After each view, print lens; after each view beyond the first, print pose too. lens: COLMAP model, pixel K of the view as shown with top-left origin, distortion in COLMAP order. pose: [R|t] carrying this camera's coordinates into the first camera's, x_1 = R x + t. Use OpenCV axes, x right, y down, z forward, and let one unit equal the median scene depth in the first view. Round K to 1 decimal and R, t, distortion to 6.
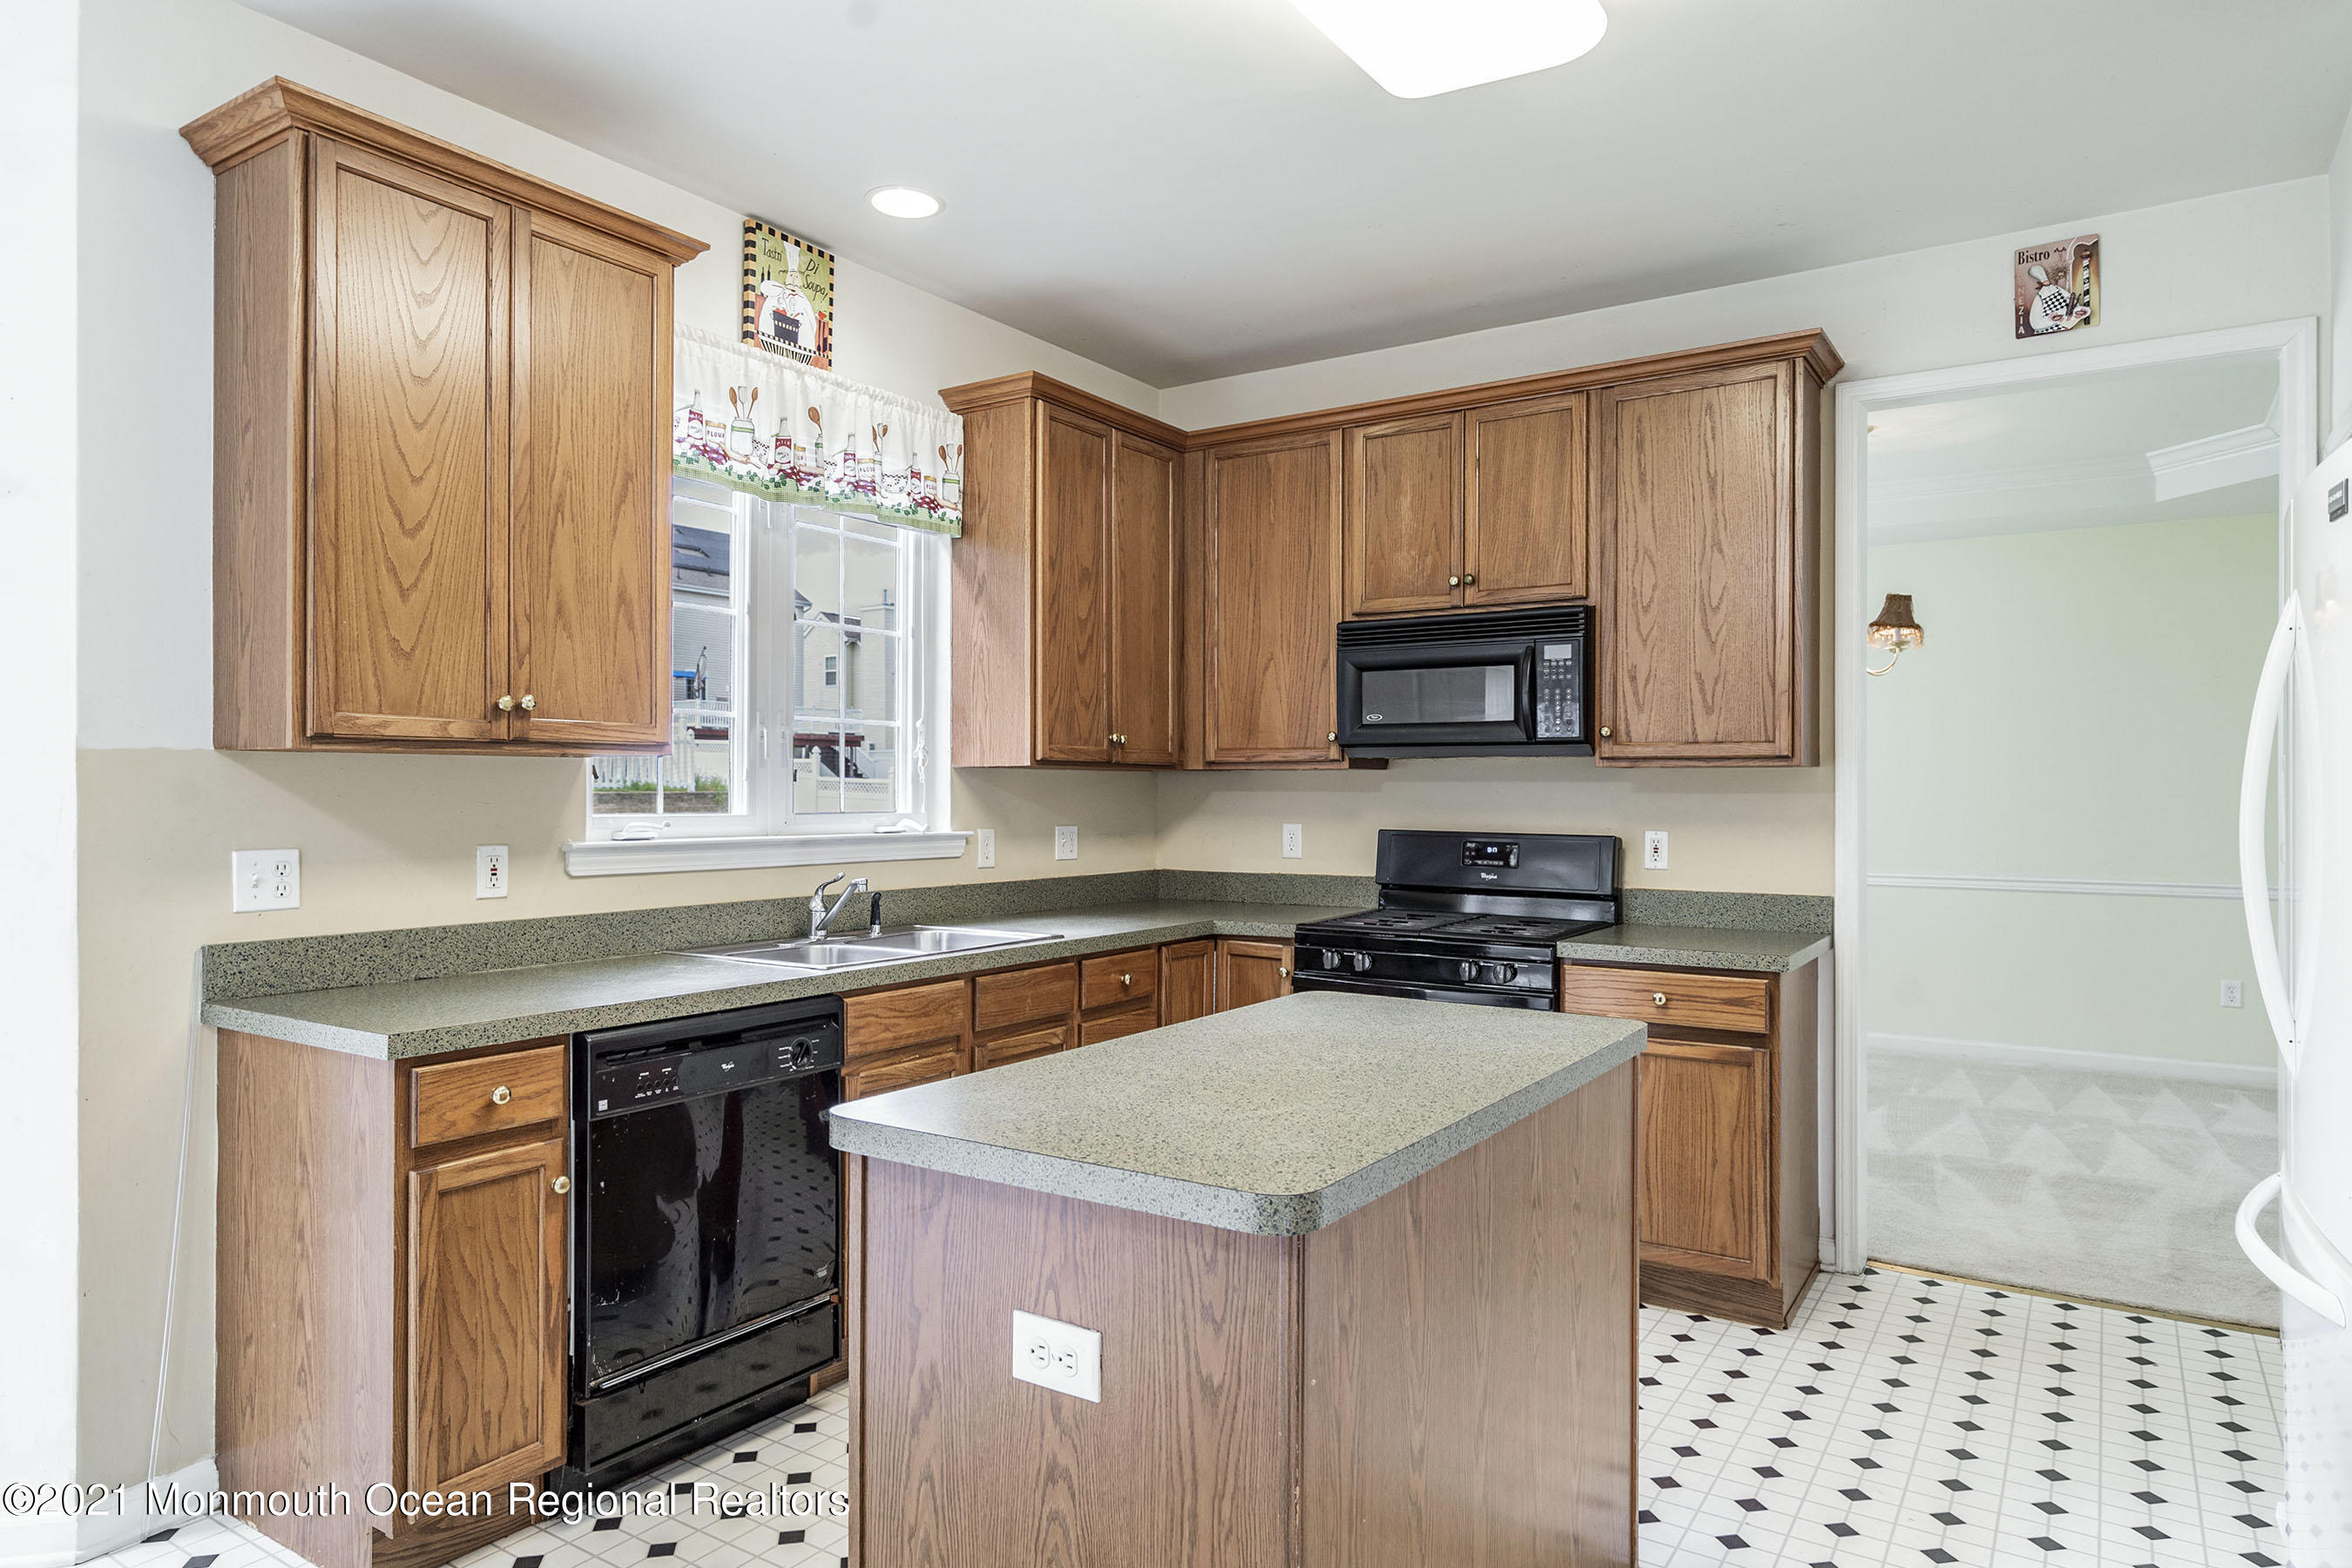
lens RADIAL K [[1442.4, 0, 1187.7], [0, 1442.4, 791.8], [0, 0, 1]] dist [0.008388, 0.005602]
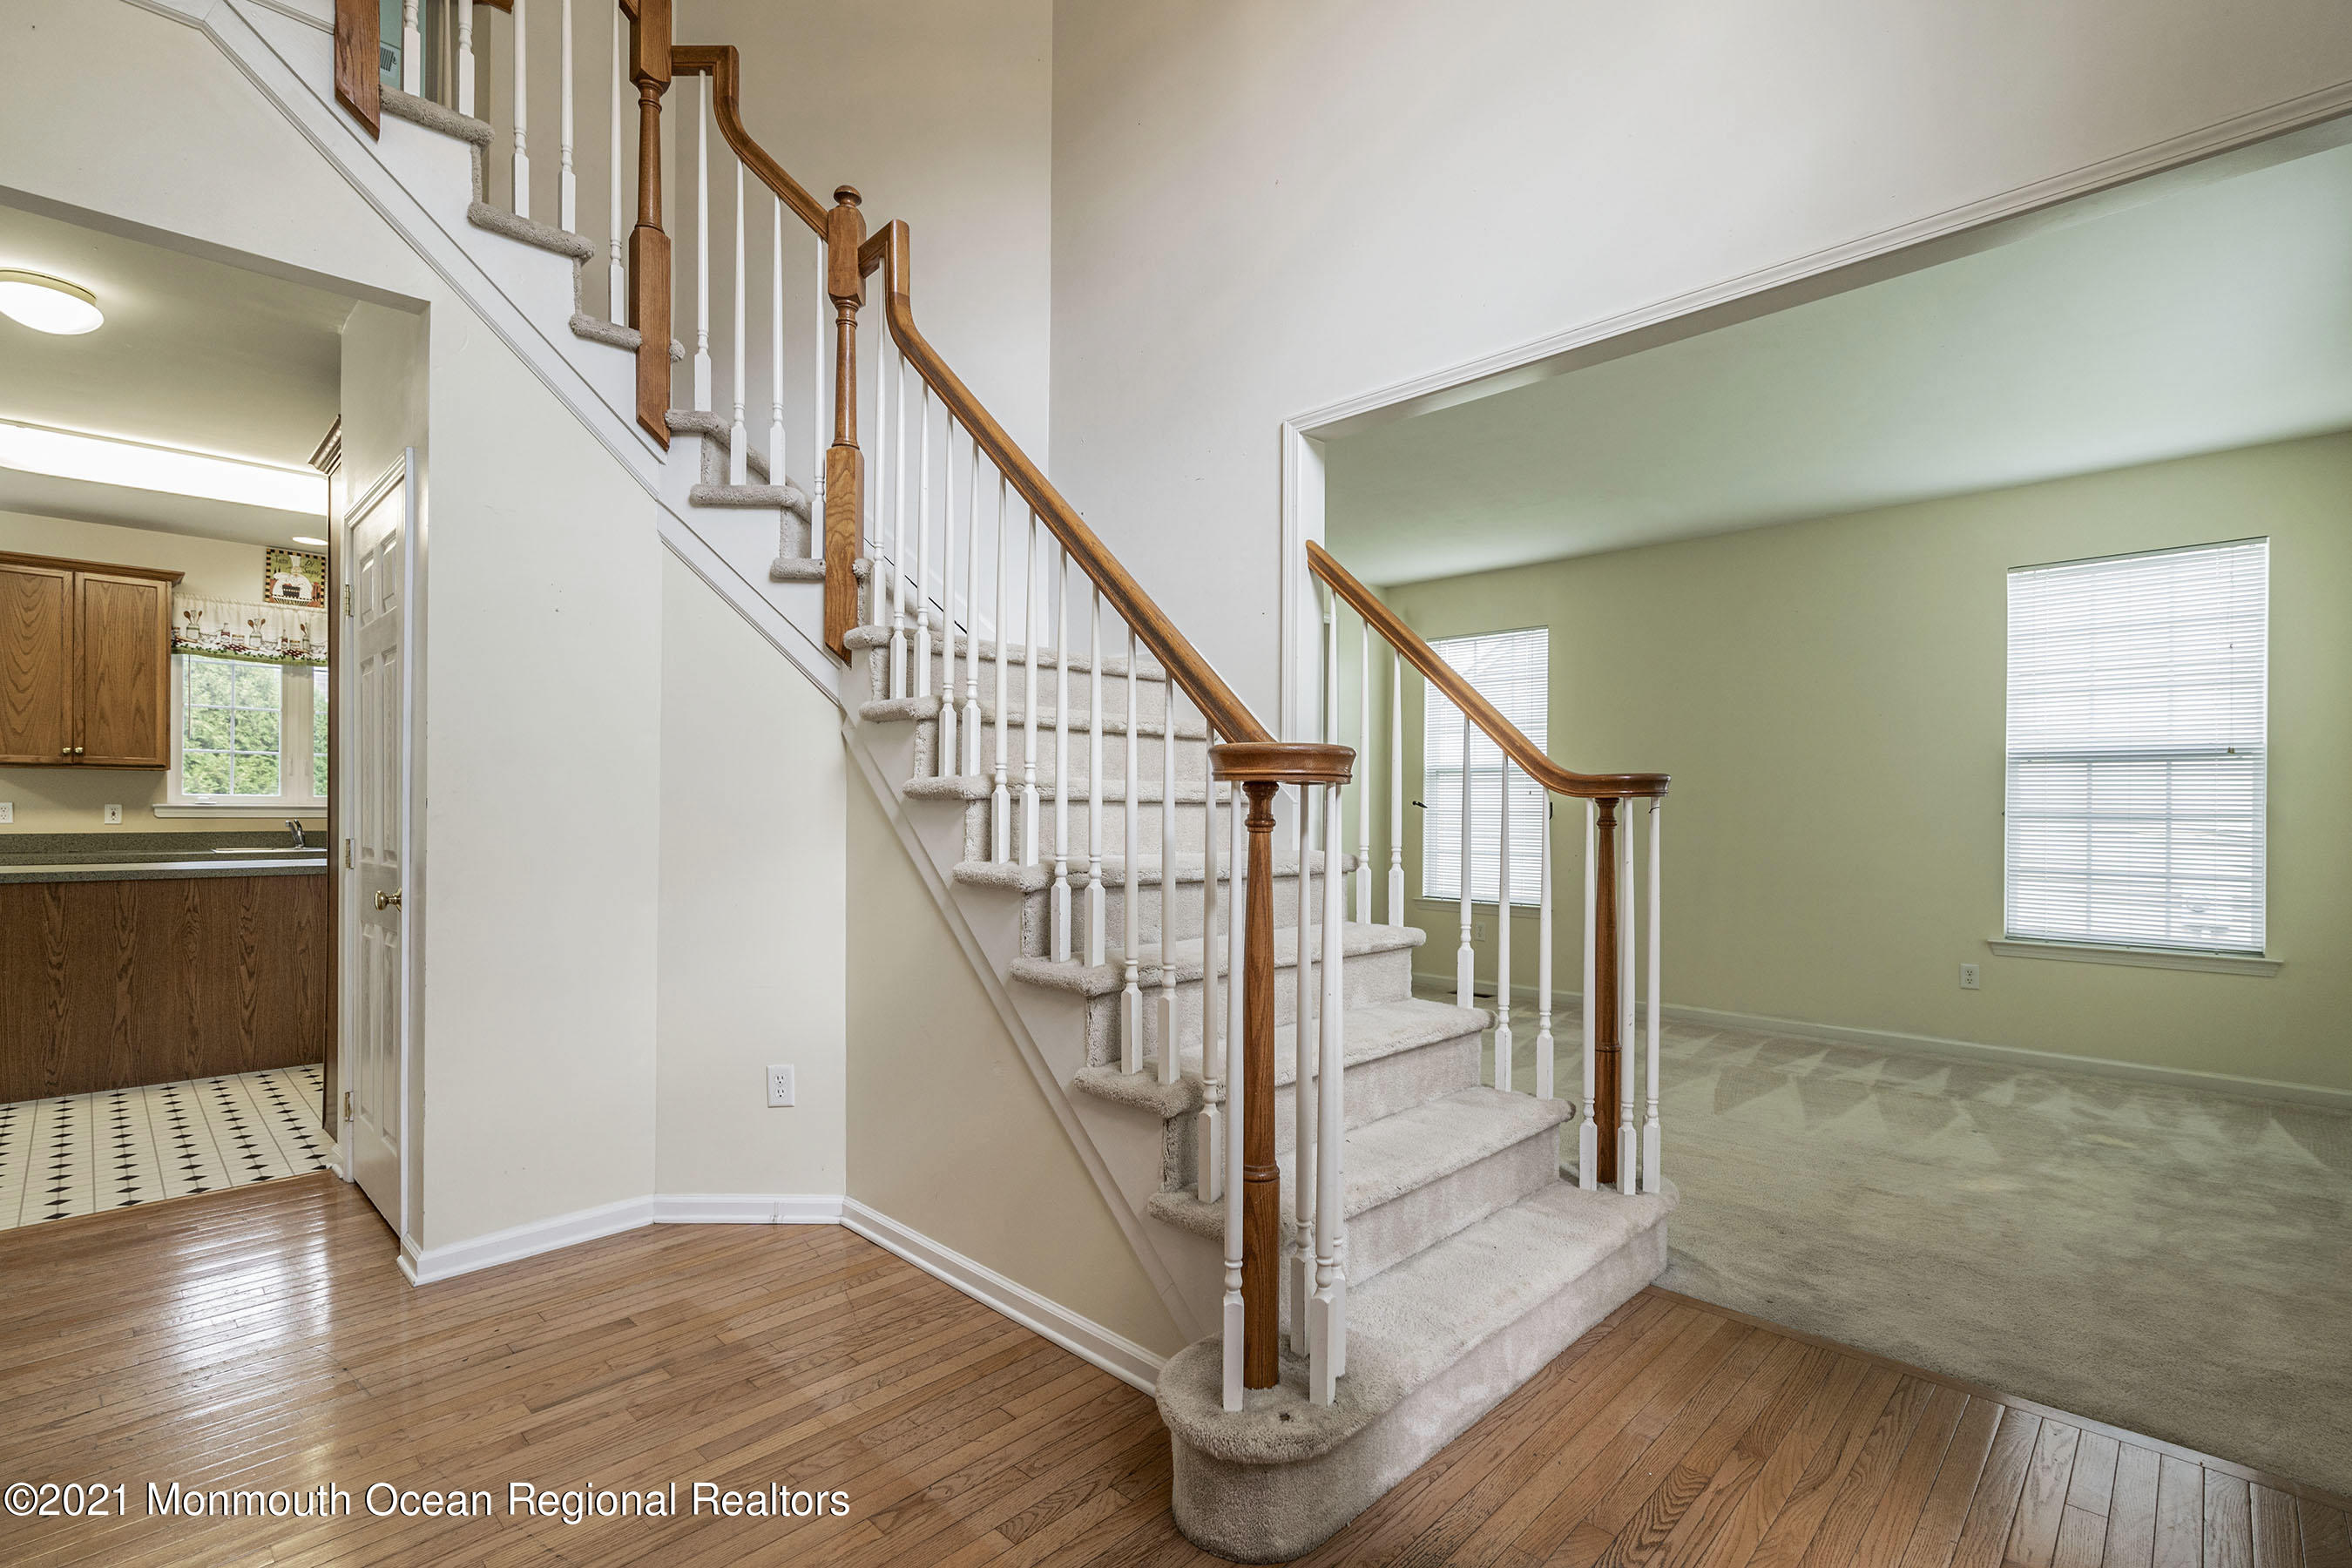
lens RADIAL K [[1093.7, 0, 1213.4], [0, 1093.7, 799.6], [0, 0, 1]] dist [-0.000084, 0.000006]
pose [[0.982850, -0.000359, -0.184406, 1.471514], [-0.000760, 0.999982, -0.005998, 0.031432], [0.184404, 0.006035, 0.982832, -0.468539]]
